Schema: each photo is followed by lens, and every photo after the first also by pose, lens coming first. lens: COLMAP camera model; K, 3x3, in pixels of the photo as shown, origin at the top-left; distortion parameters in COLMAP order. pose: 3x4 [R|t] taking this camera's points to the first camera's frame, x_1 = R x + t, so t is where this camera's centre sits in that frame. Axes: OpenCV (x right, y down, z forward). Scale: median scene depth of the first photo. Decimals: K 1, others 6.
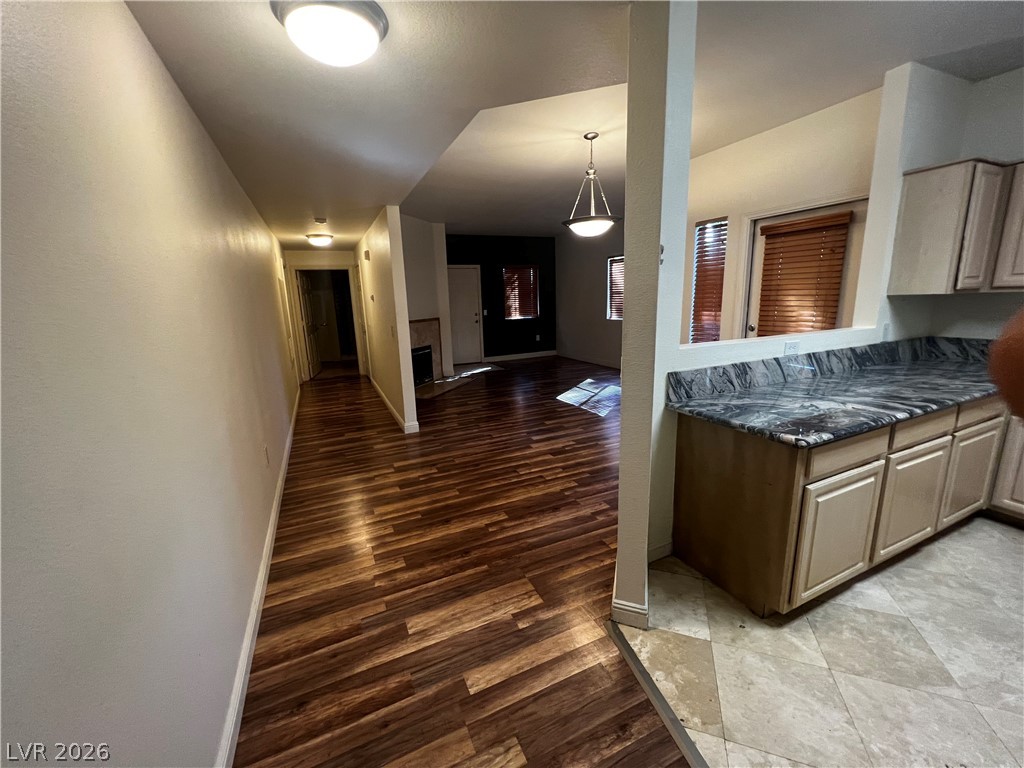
lens RADIAL K [[410.4, 0, 511.6], [0, 410.4, 381.3], [0, 0, 1]] dist [-0.000948, 0.001253]
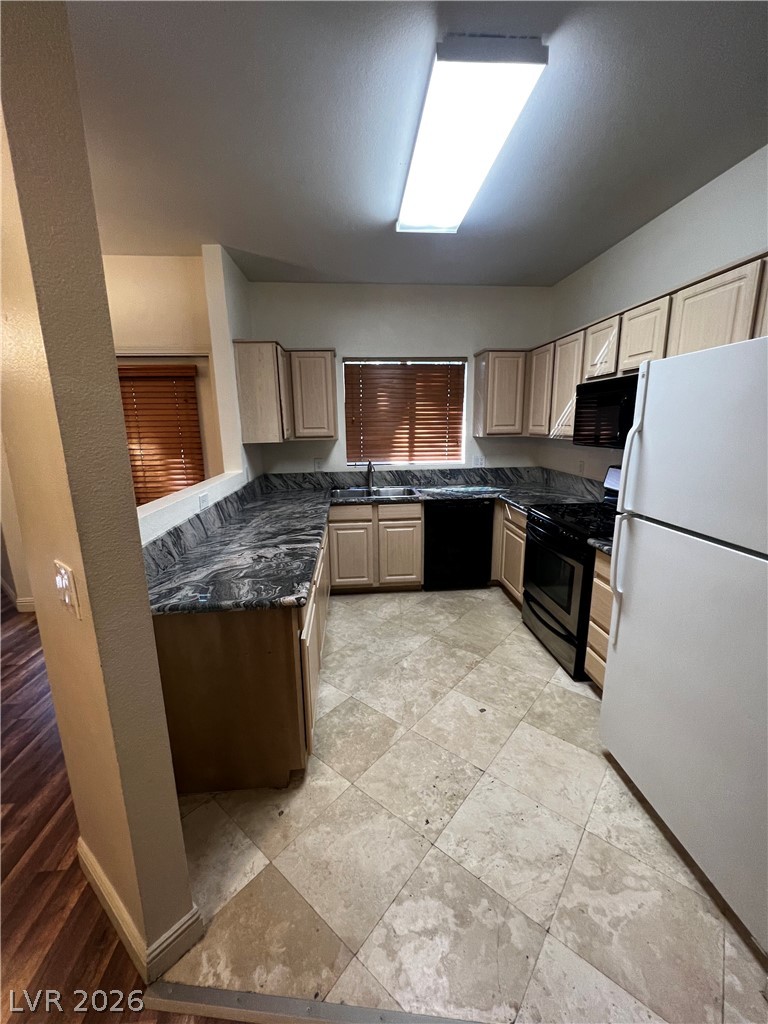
lens RADIAL K [[410.4, 0, 383.4], [0, 410.4, 506.3], [0, 0, 1]] dist [-0.000948, 0.001253]
pose [[0.341891, -0.162763, 0.925537, -0.078669], [0.194179, 0.975868, 0.099885, -0.097011], [-0.919459, 0.145570, 0.365246, 0.302432]]
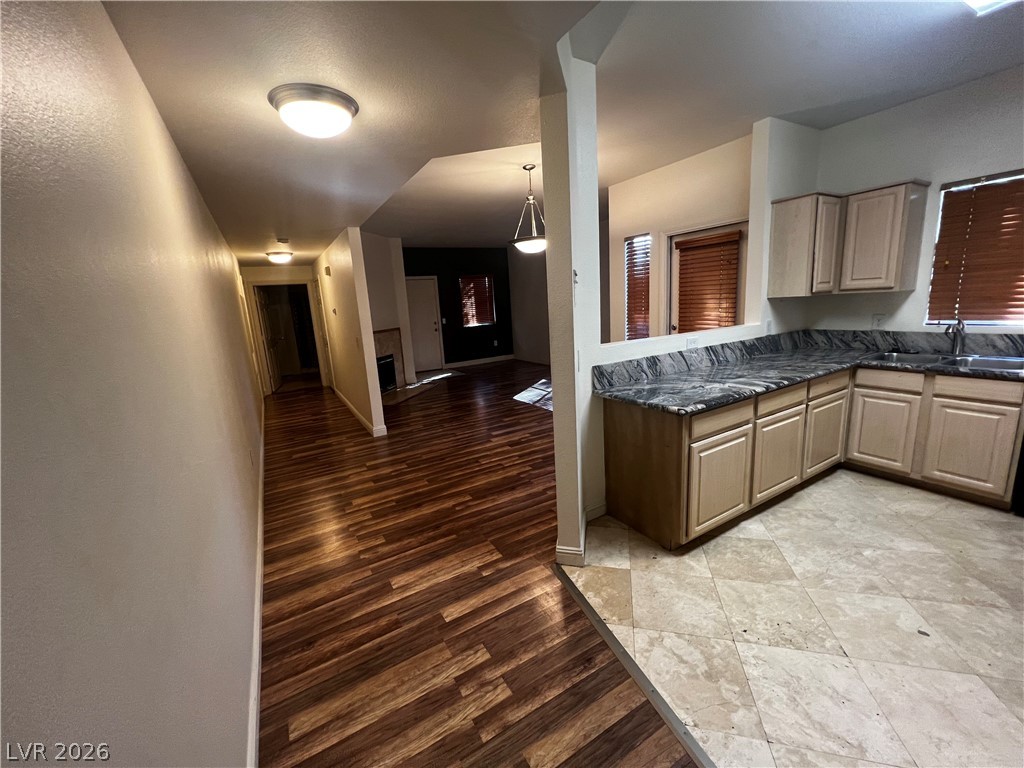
lens RADIAL K [[410.4, 0, 511.2], [0, 410.4, 379.5], [0, 0, 1]] dist [-0.000948, 0.001253]
pose [[0.994614, -0.047854, 0.091941, 0.014341], [0.049477, 0.998656, -0.015455, 0.025592], [-0.091078, 0.019921, 0.995644, -0.224830]]
